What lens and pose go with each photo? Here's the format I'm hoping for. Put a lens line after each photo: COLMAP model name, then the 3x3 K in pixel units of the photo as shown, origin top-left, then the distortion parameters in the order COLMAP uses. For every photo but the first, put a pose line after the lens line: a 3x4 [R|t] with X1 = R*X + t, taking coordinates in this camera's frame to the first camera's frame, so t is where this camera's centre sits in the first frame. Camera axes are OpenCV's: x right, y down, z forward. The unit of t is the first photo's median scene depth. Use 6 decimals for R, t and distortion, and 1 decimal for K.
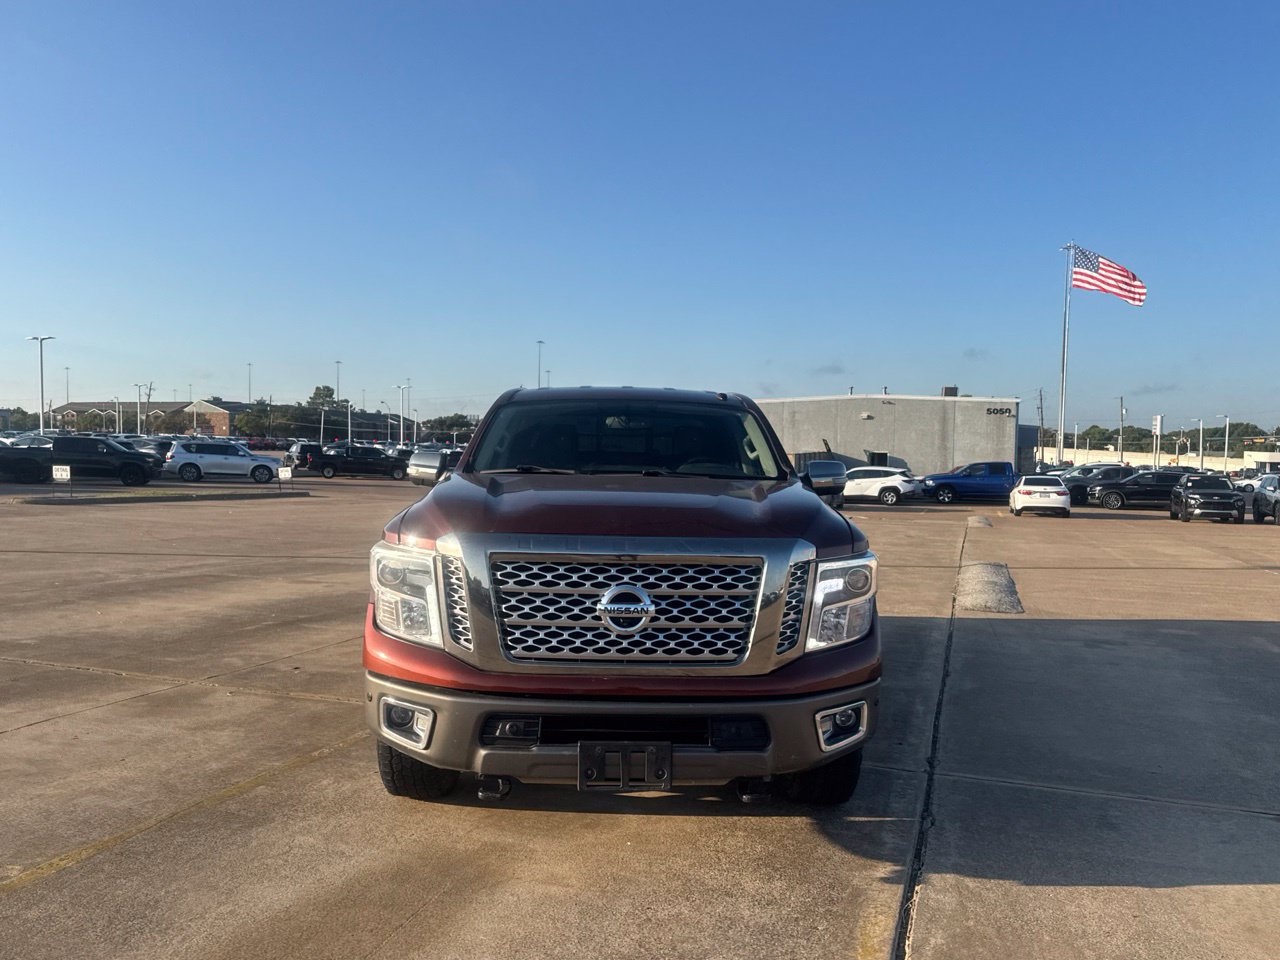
lens RADIAL K [[958.6, 0, 633.2], [0, 958.6, 477.9], [0, 0, 1]] dist [0.054137, -0.082980]
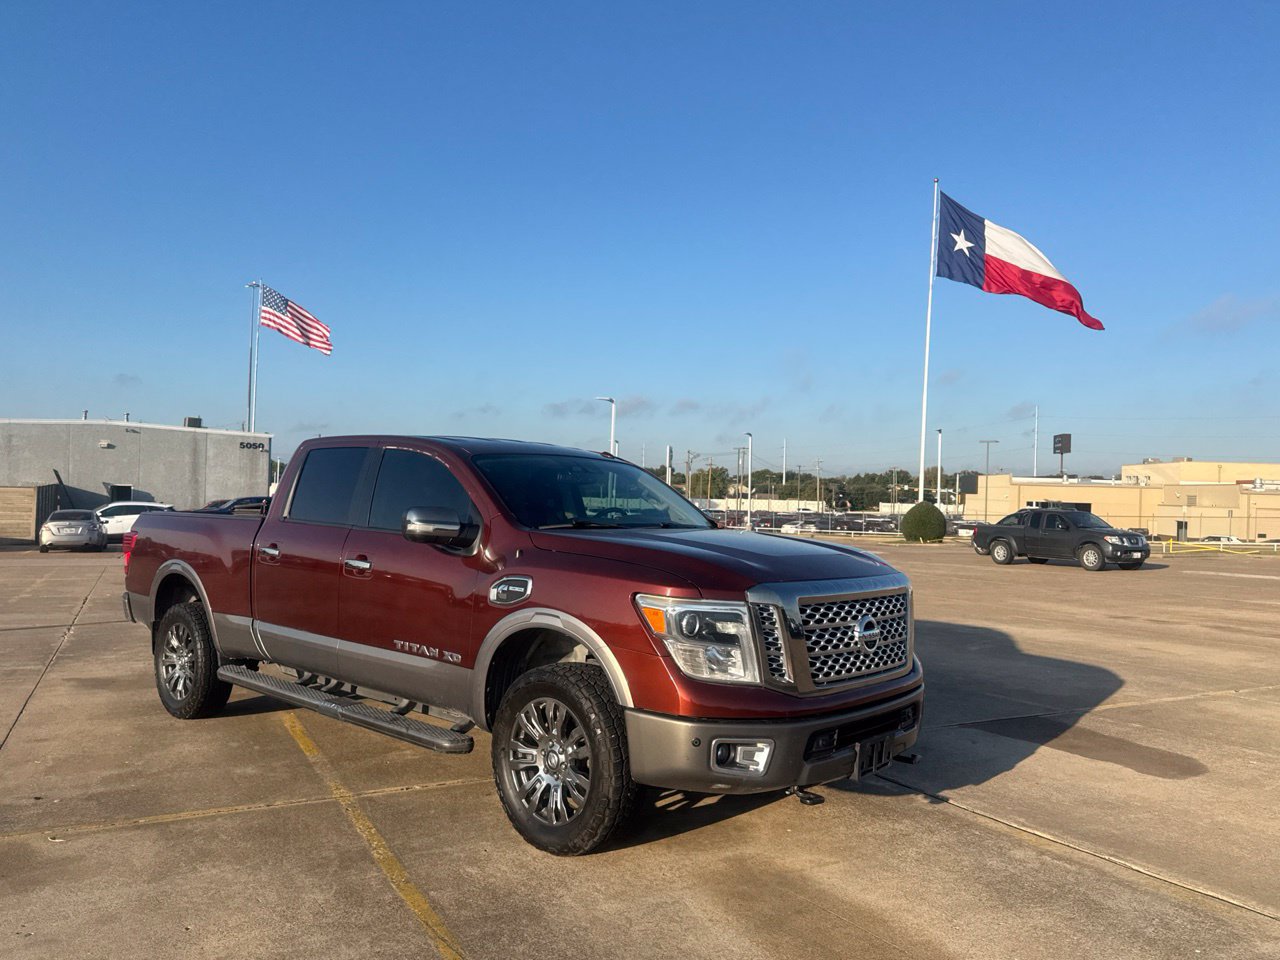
lens RADIAL K [[958.6, 0, 649.3], [0, 958.6, 478.9], [0, 0, 1]] dist [0.054137, -0.082980]
pose [[0.679416, 0.015670, 0.733586, -0.960345], [0.008009, 0.999554, -0.028769, -0.032492], [-0.733710, 0.025422, 0.678987, 0.262736]]
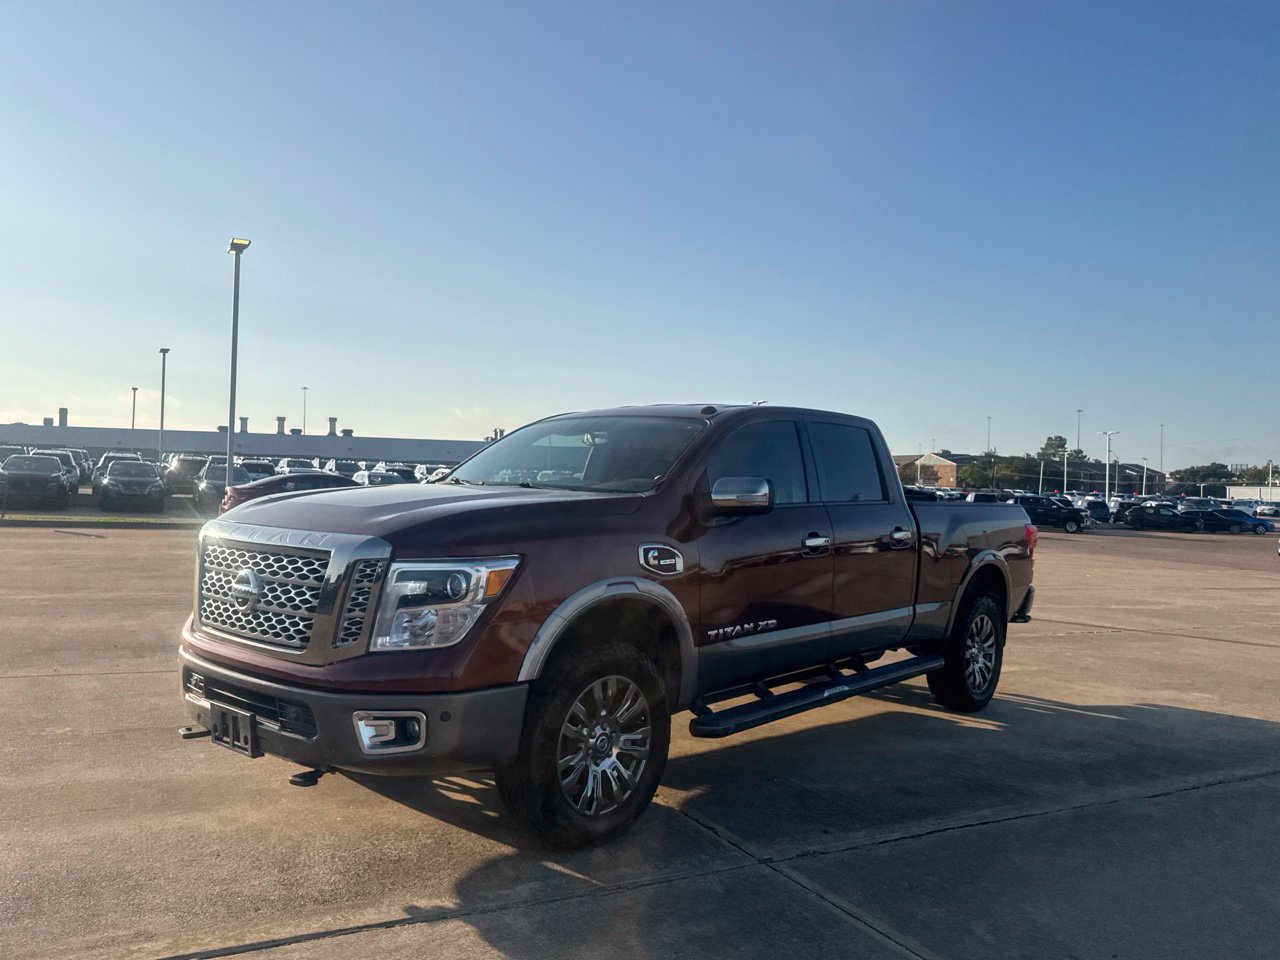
lens RADIAL K [[958.6, 0, 629.7], [0, 958.6, 487.6], [0, 0, 1]] dist [0.054137, -0.082980]
pose [[0.741487, 0.006308, -0.670938, 0.888921], [-0.035827, 0.998902, -0.030202, 0.028146], [0.670011, 0.046432, 0.740898, 0.372077]]
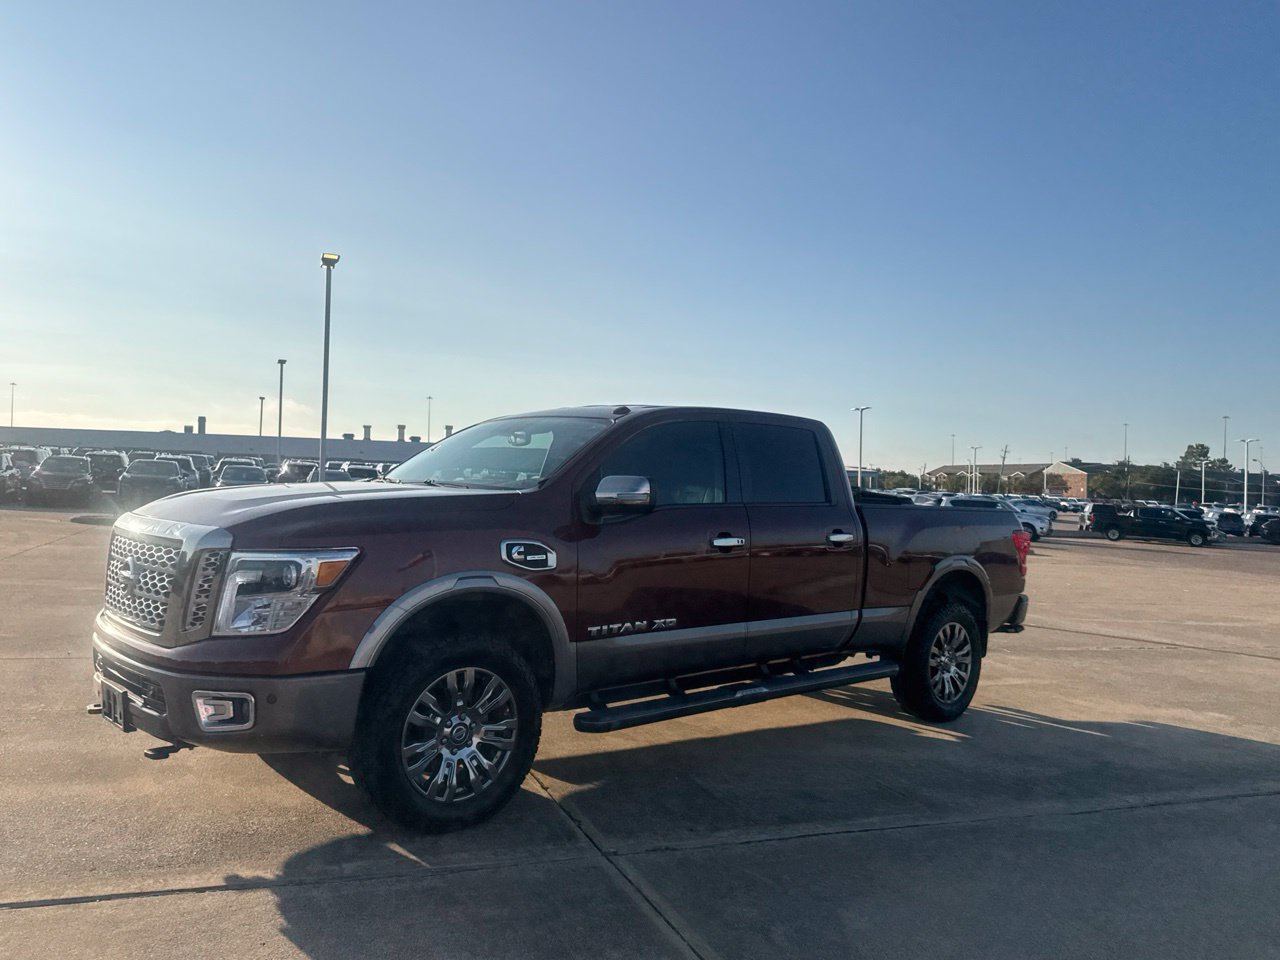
lens RADIAL K [[958.6, 0, 628.0], [0, 958.6, 493.4], [0, 0, 1]] dist [0.054137, -0.082980]
pose [[0.655933, 0.010110, -0.754752, 1.084150], [-0.046701, 0.998538, -0.027211, 0.028862], [0.753373, 0.053096, 0.655446, 0.546696]]
